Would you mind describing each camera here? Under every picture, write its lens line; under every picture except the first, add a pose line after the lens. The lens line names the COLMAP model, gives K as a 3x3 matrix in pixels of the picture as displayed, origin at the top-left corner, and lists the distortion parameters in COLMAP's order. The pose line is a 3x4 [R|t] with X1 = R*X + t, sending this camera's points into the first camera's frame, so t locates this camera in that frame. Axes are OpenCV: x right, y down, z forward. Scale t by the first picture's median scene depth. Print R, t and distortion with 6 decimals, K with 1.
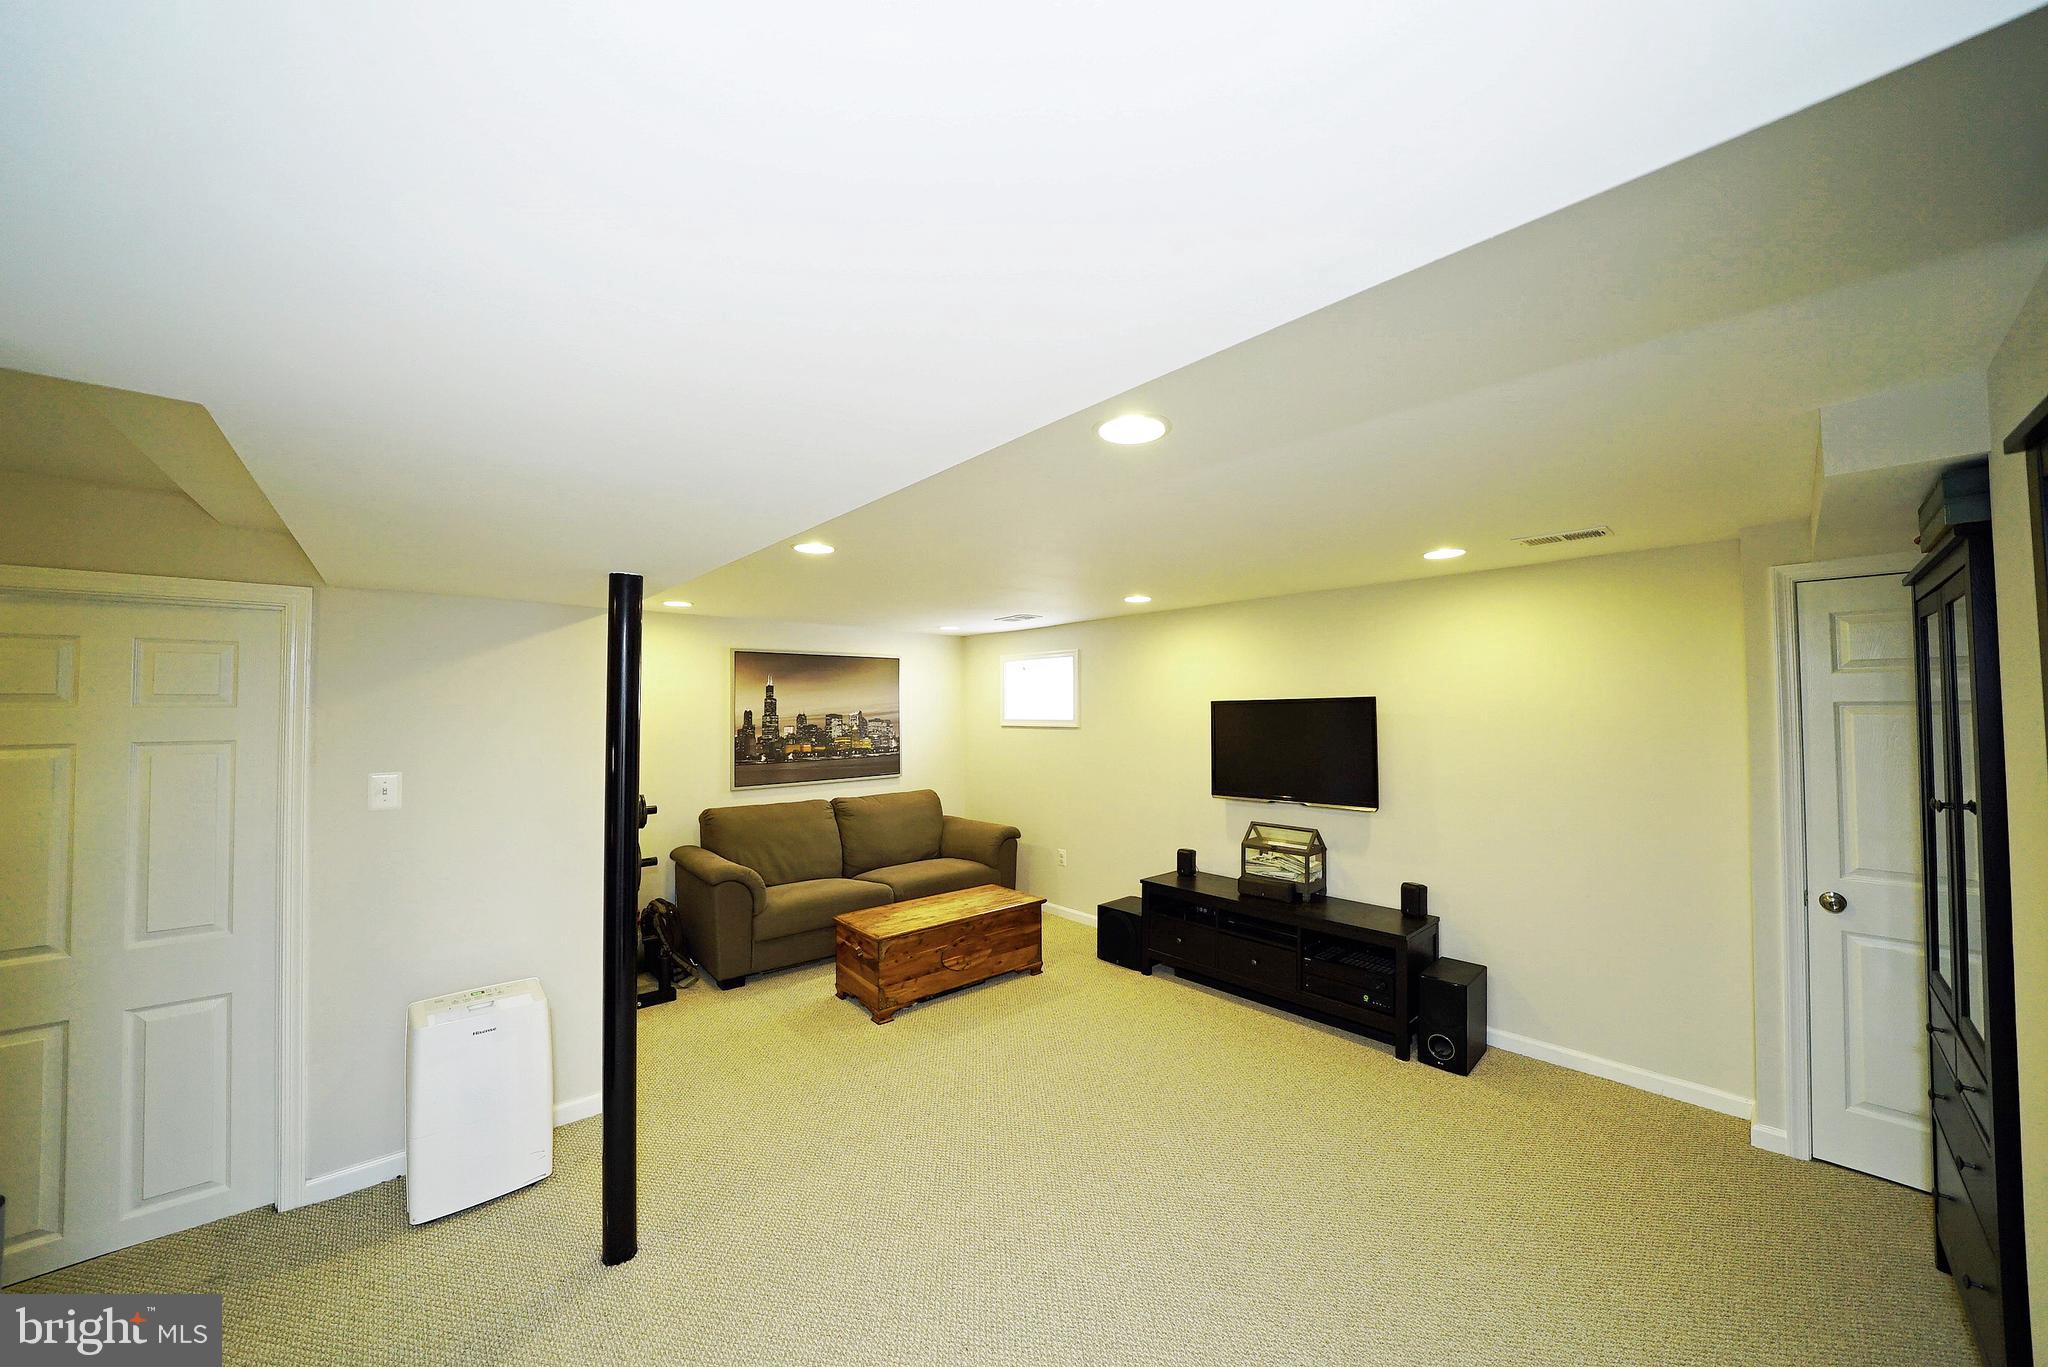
lens RADIAL K [[711.4, 0, 1022.9], [0, 711.4, 690.6], [0, 0, 1]] dist [-0.023551, 0.000096]
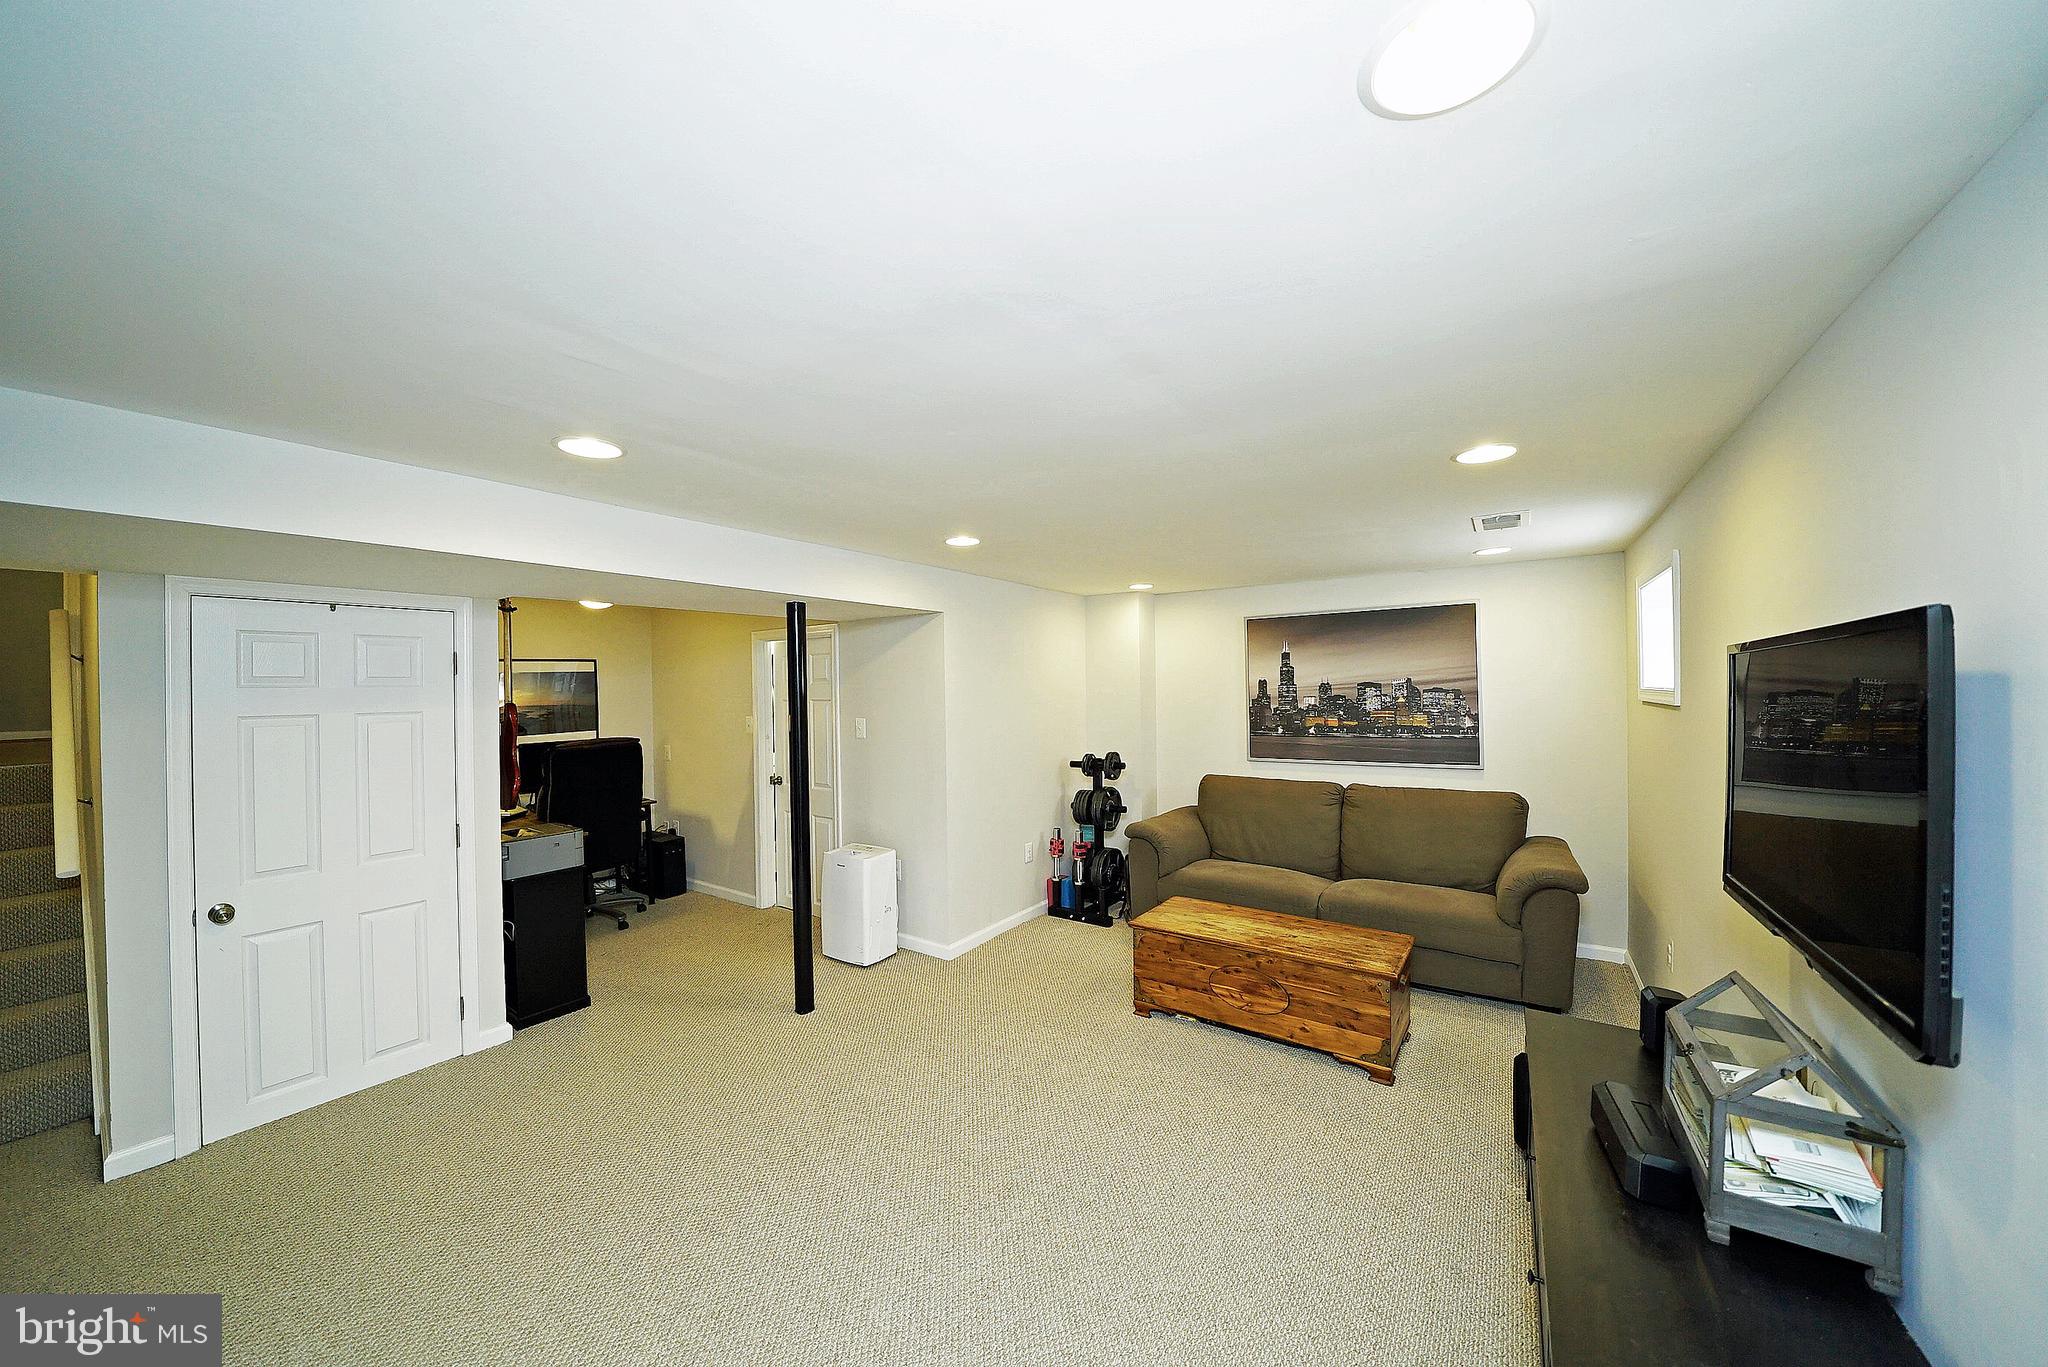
lens RADIAL K [[711.4, 0, 1022.1], [0, 711.4, 680.4], [0, 0, 1]] dist [-0.023551, 0.000096]
pose [[0.236274, -0.008762, -0.971647, 0.453553], [0.039426, 0.999222, 0.000576, 0.014952], [0.970886, -0.038444, 0.236435, 0.433657]]
